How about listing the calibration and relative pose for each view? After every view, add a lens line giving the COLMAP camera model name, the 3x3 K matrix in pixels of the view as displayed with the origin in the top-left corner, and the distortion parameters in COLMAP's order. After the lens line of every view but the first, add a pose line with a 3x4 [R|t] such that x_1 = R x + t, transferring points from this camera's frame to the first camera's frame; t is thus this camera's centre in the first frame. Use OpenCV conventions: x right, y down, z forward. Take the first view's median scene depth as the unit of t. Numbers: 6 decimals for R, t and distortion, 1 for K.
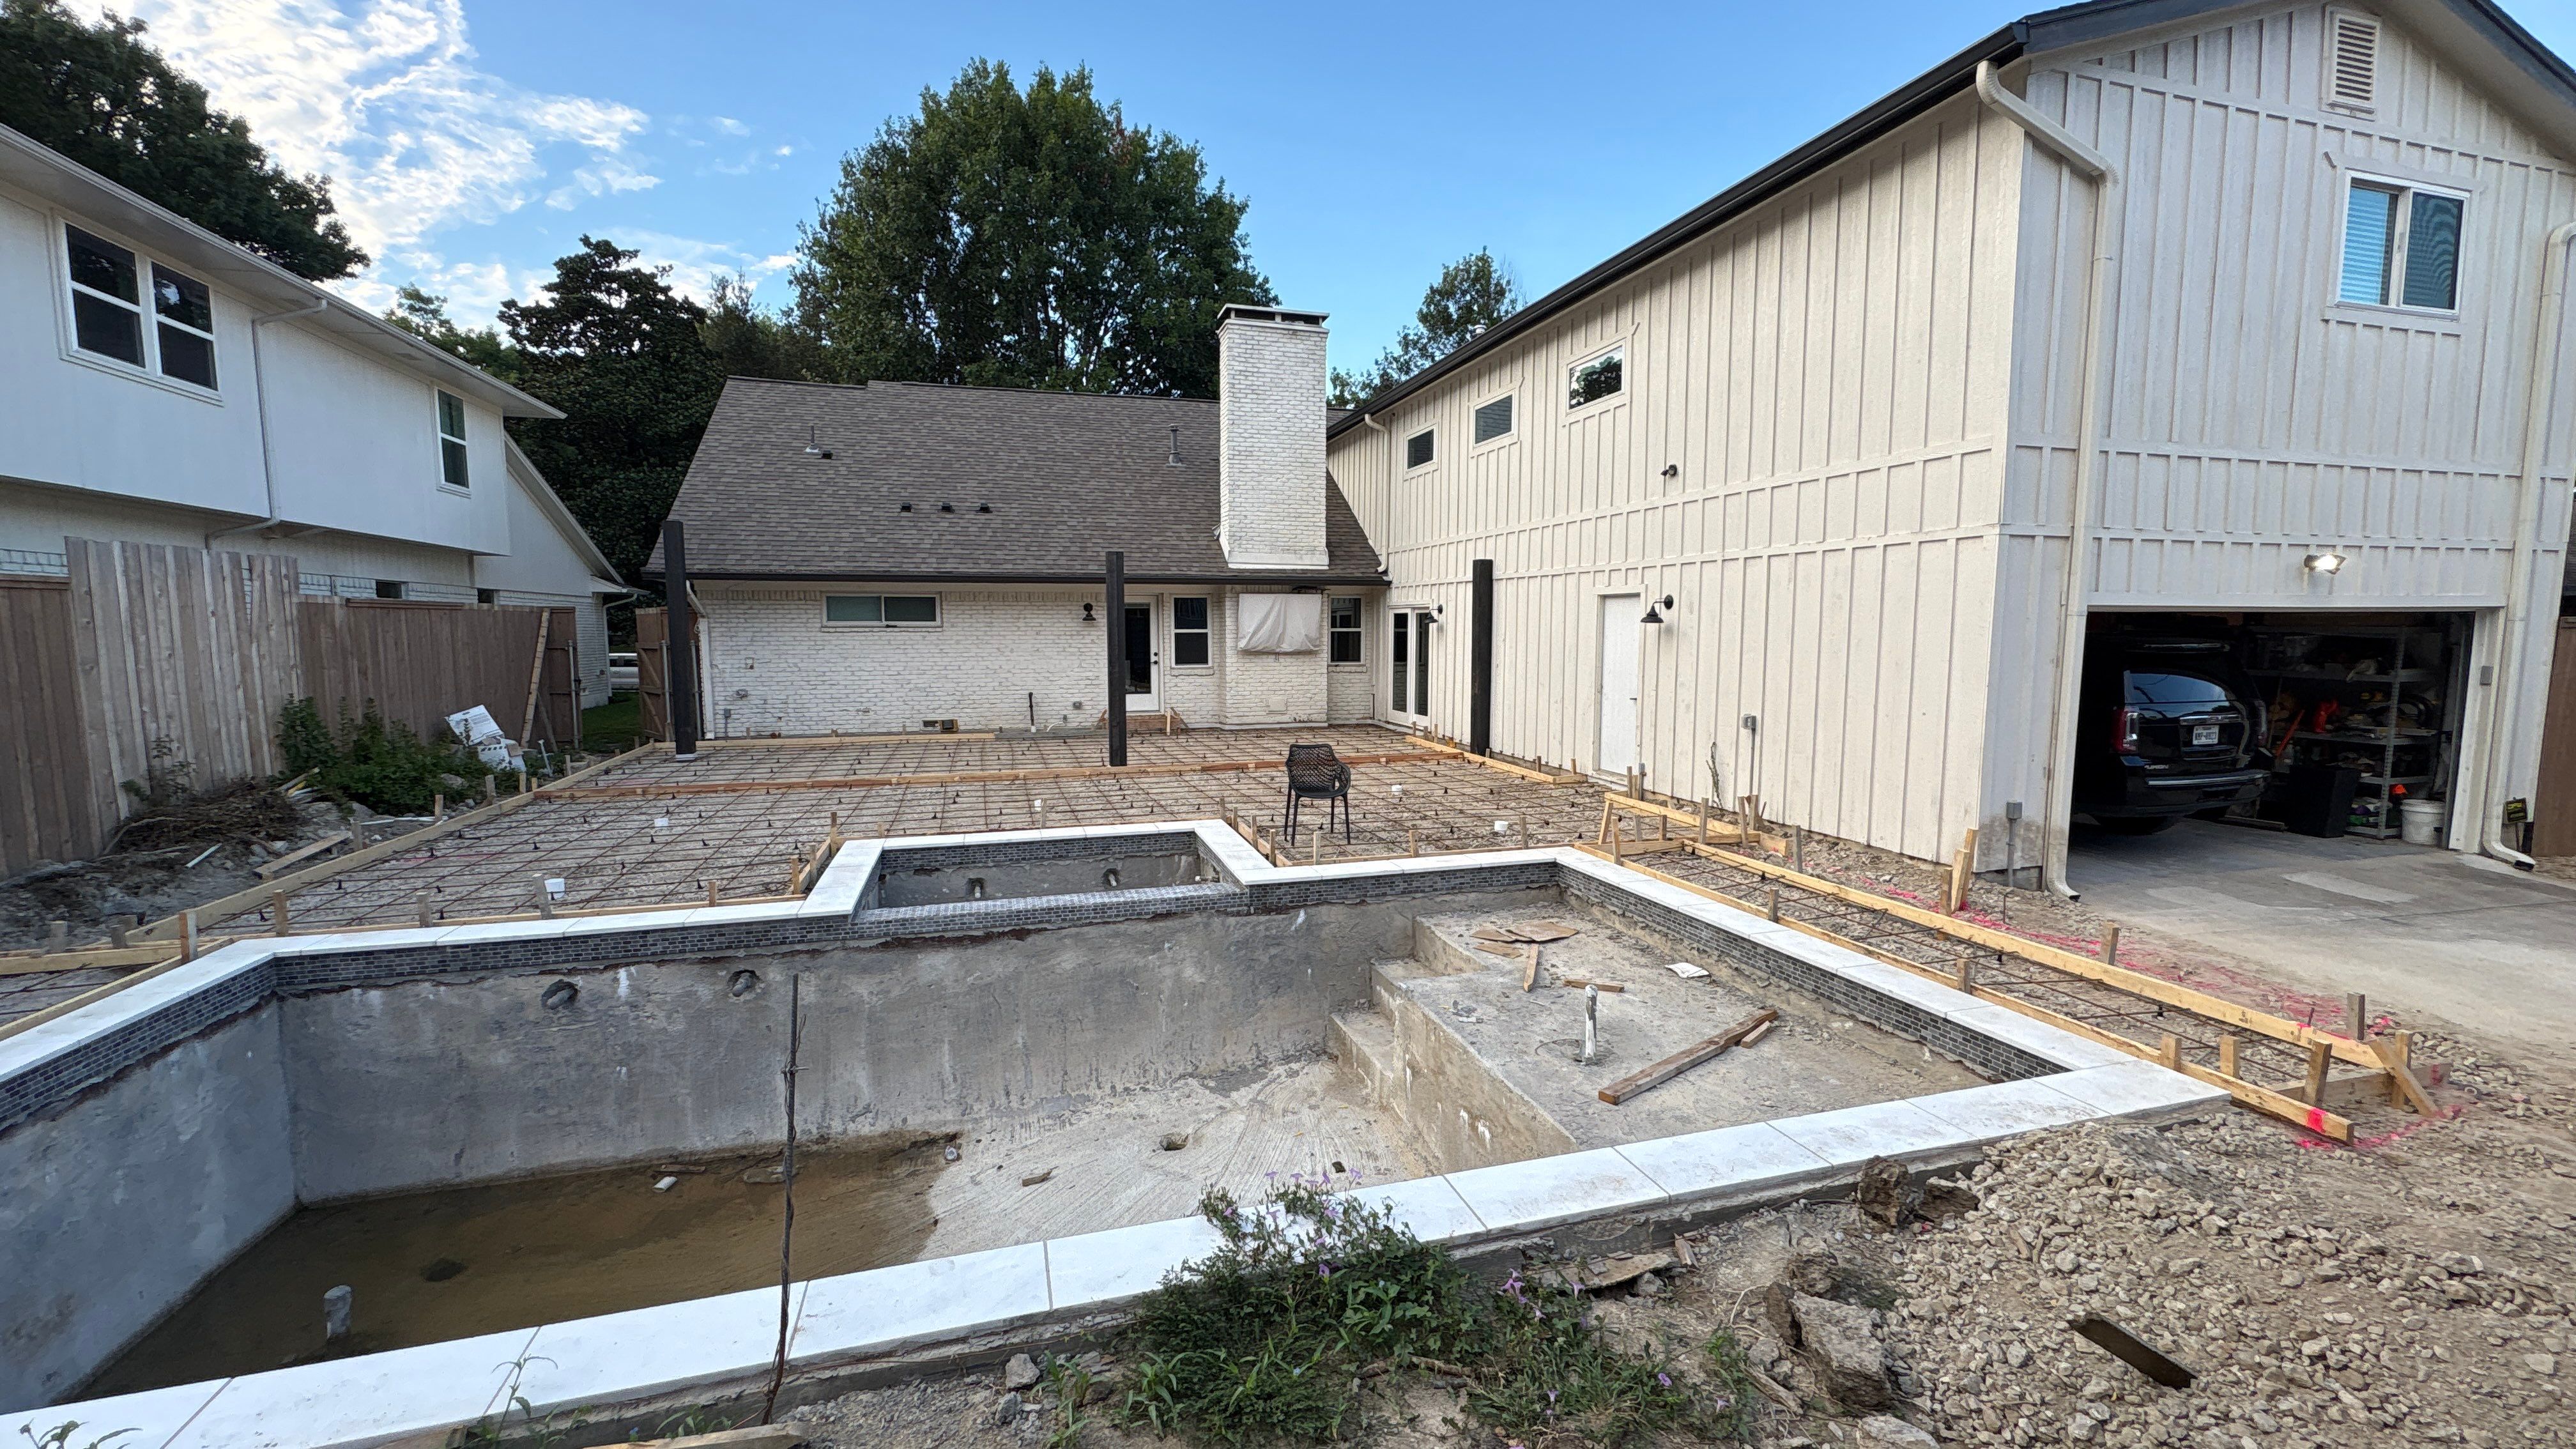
lens RADIAL K [[1024.9, 0, 1288.0], [0, 1024.9, 724.5], [0, 0, 1]] dist [0.000324, -0.000121]
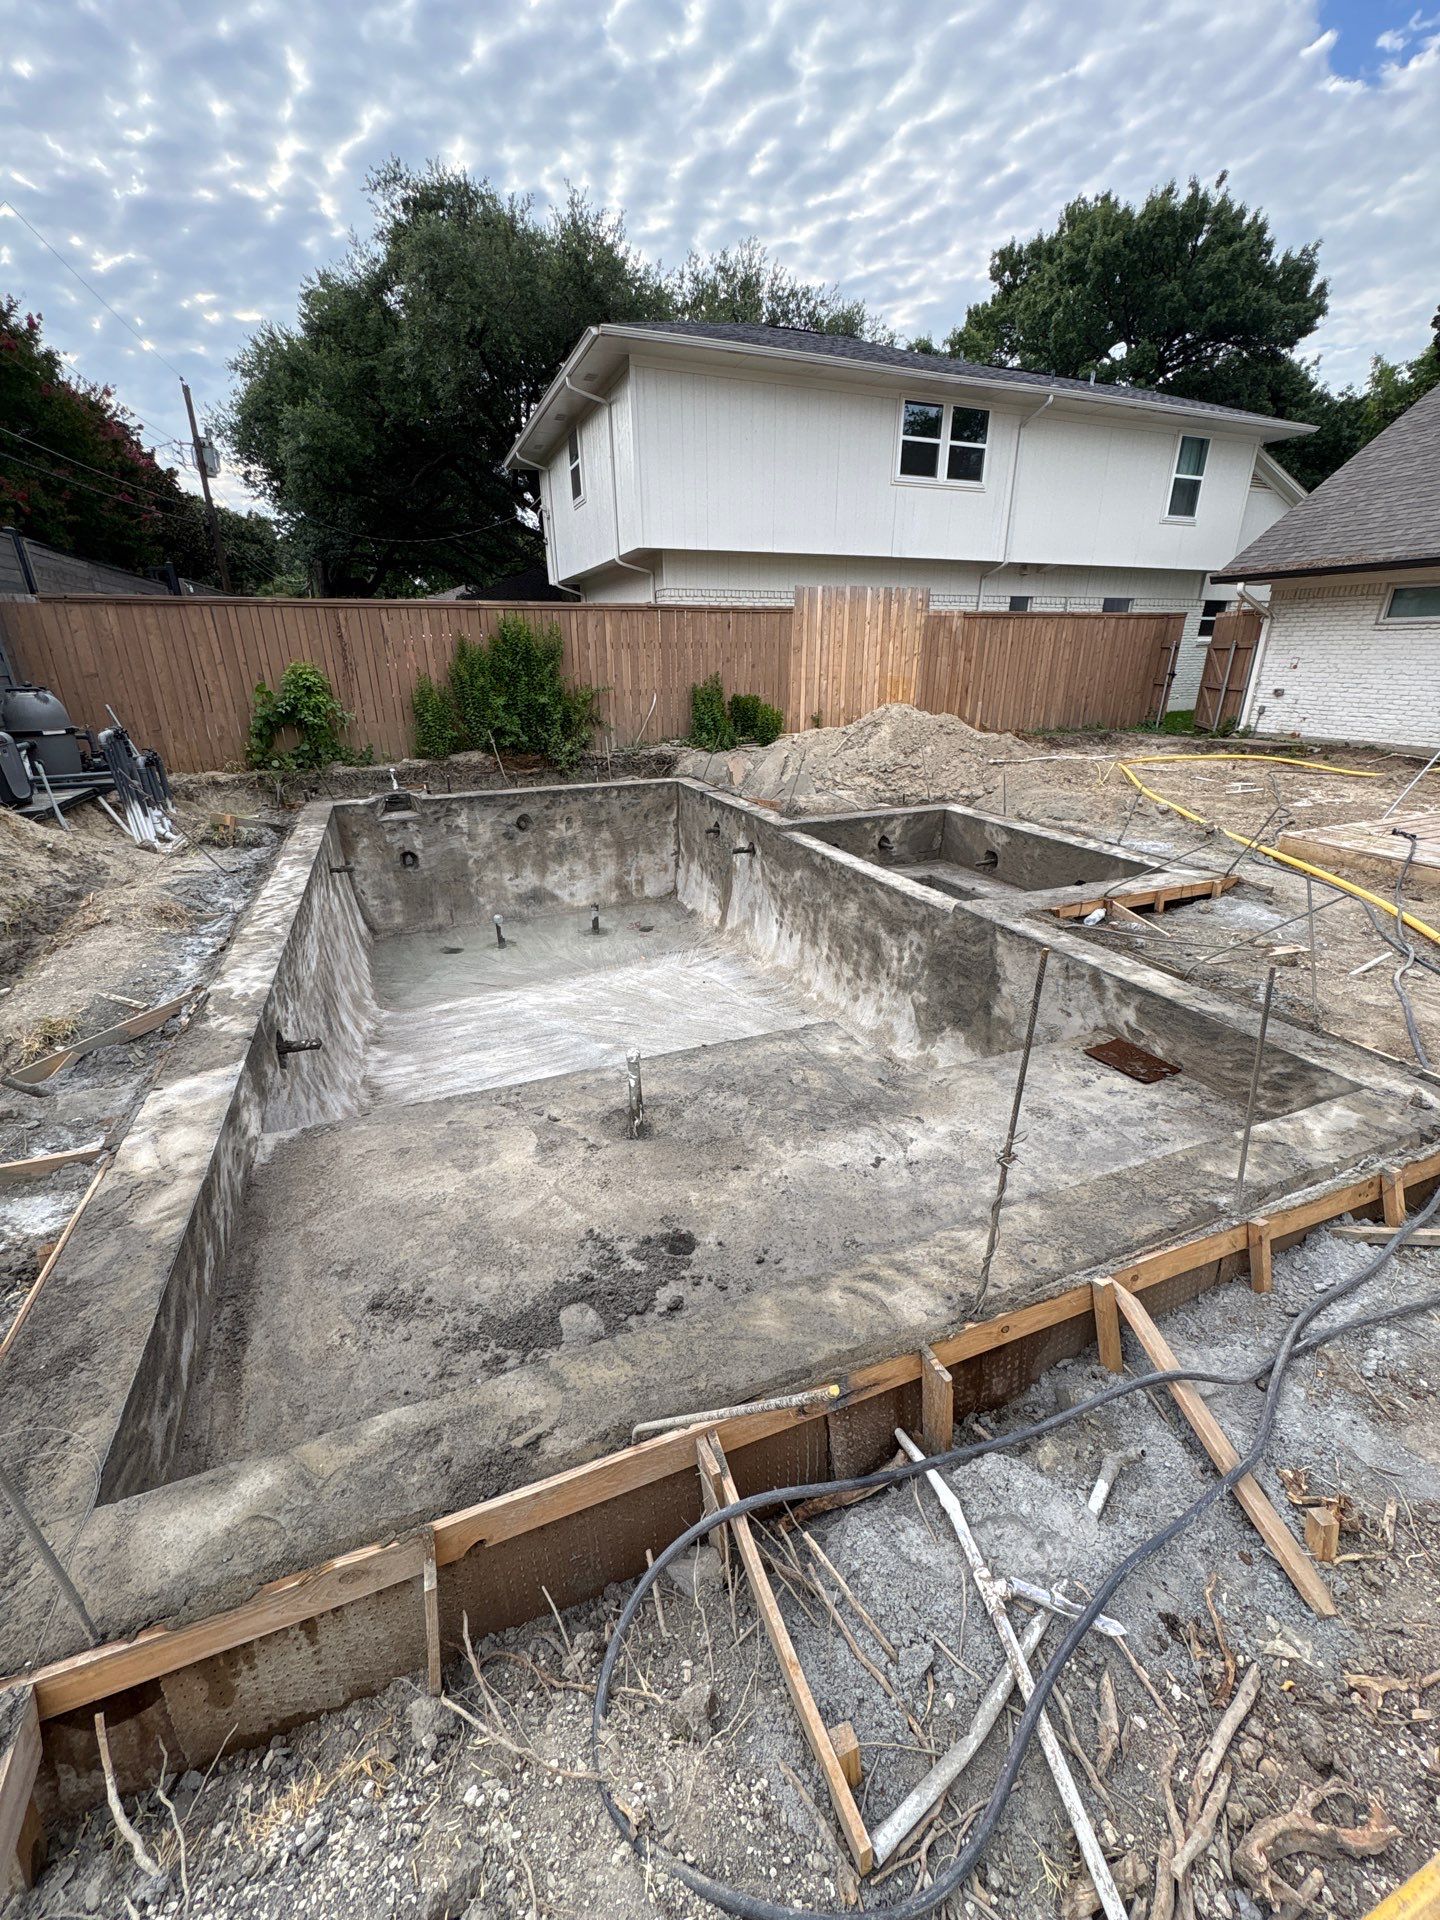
lens RADIAL K [[760.9, 0, 717.1], [0, 760.9, 970.0], [0, 0, 1]] dist [0.000332, -0.001051]
pose [[0.107643, 0.384831, -0.916689, 0.256140], [-0.083076, 0.922303, 0.377433, -0.011997], [0.990713, 0.035527, 0.131249, 0.286896]]
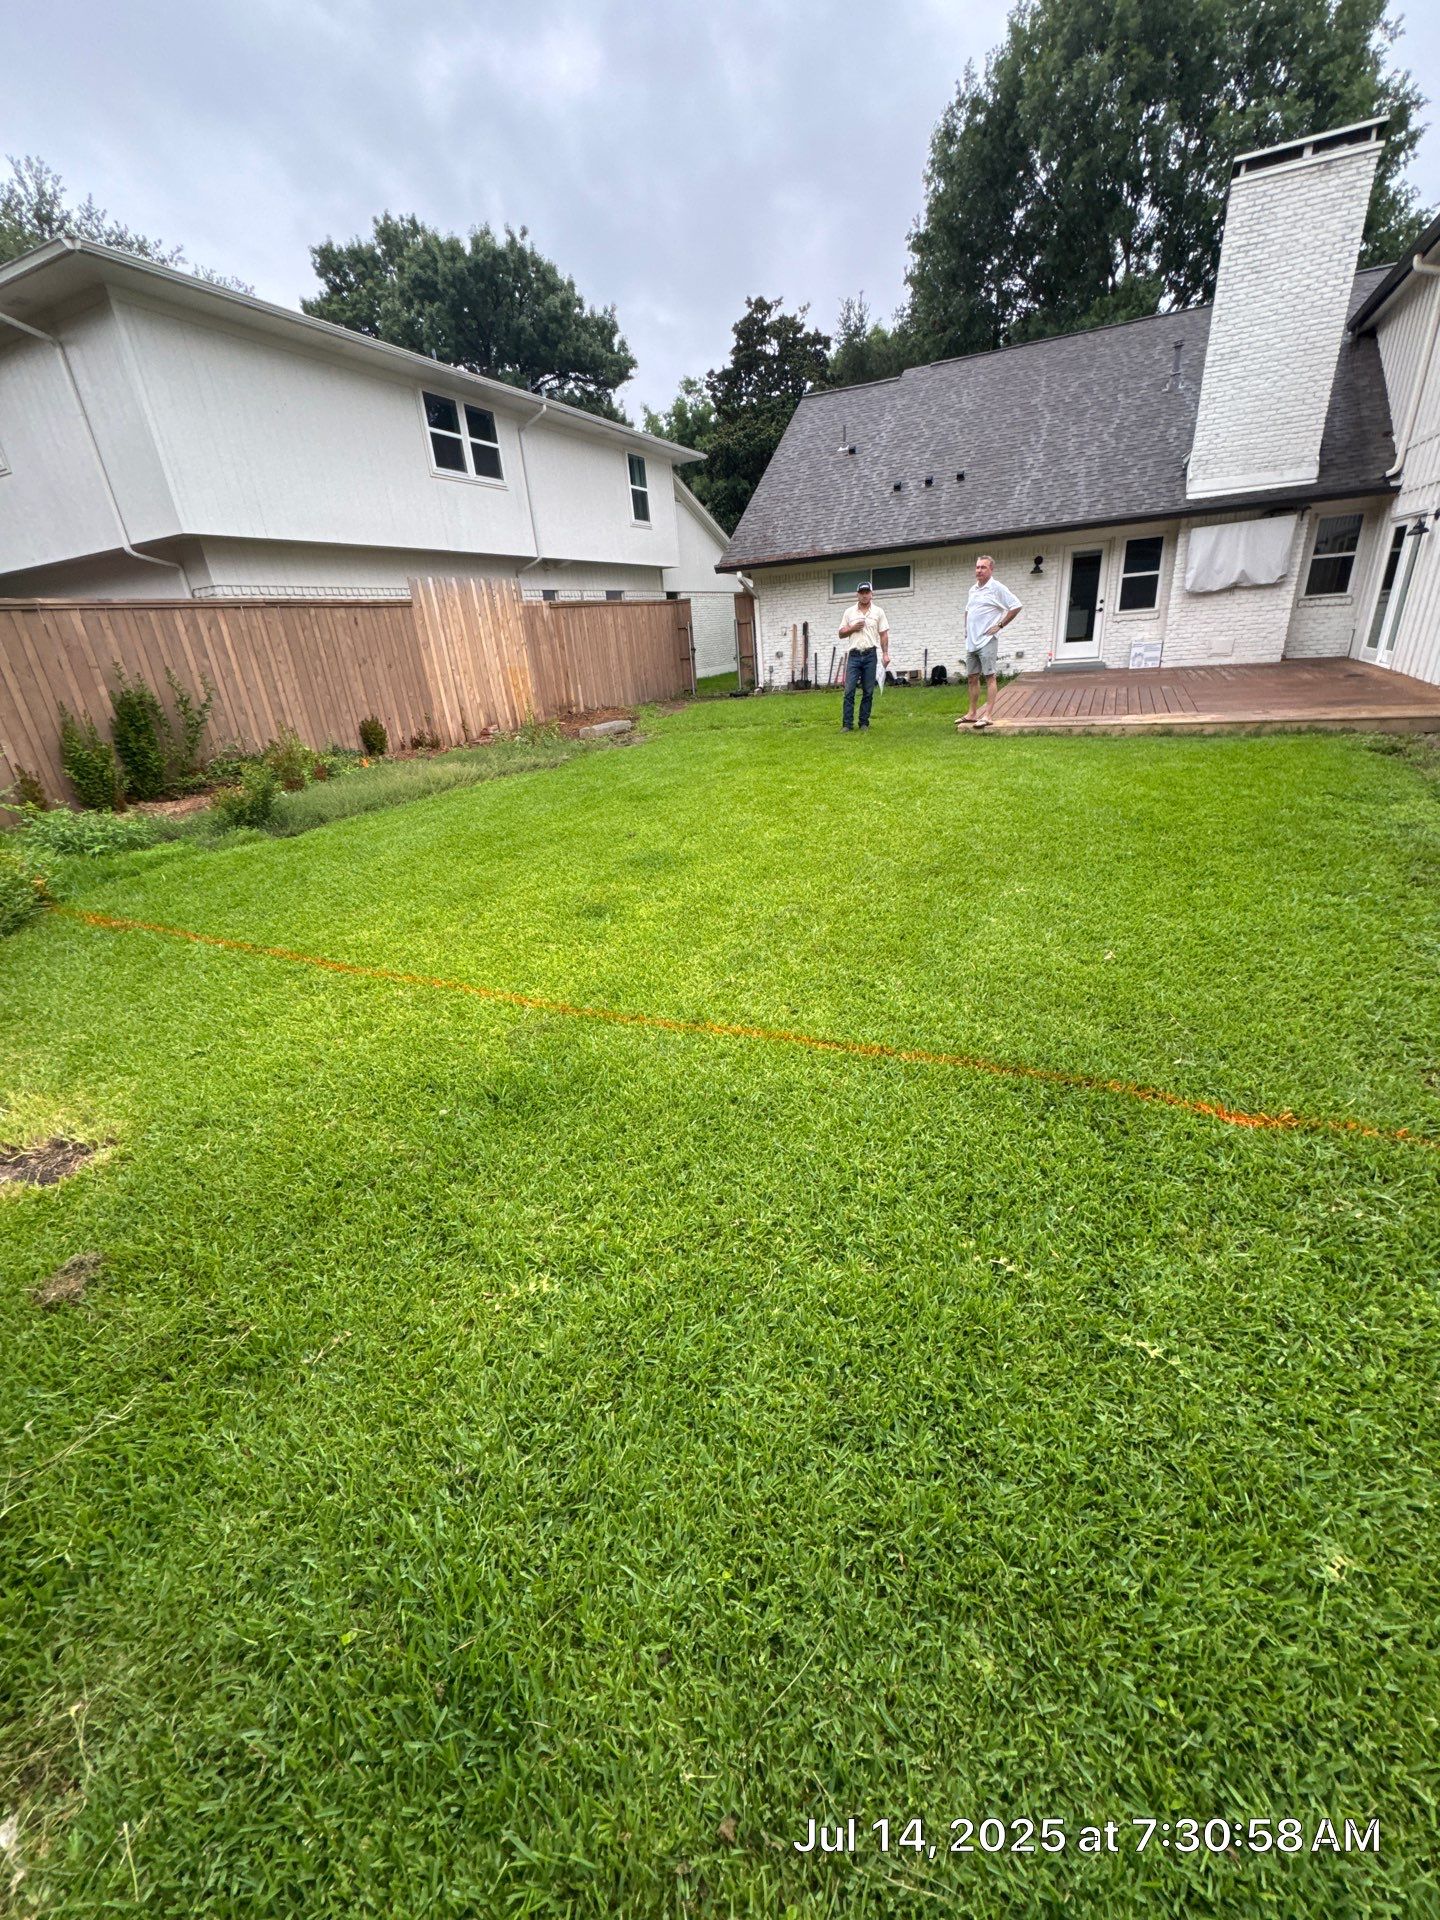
lens RADIAL K [[758.4, 0, 720.0], [0, 758.4, 960.0], [0, 0, 1]] dist [-0.001368, -0.000243]
pose [[0.750898, 0.212931, -0.625150, 0.160562], [0.014036, 0.941238, 0.337452, 0.013654], [0.660269, -0.262167, 0.703785, 0.069271]]
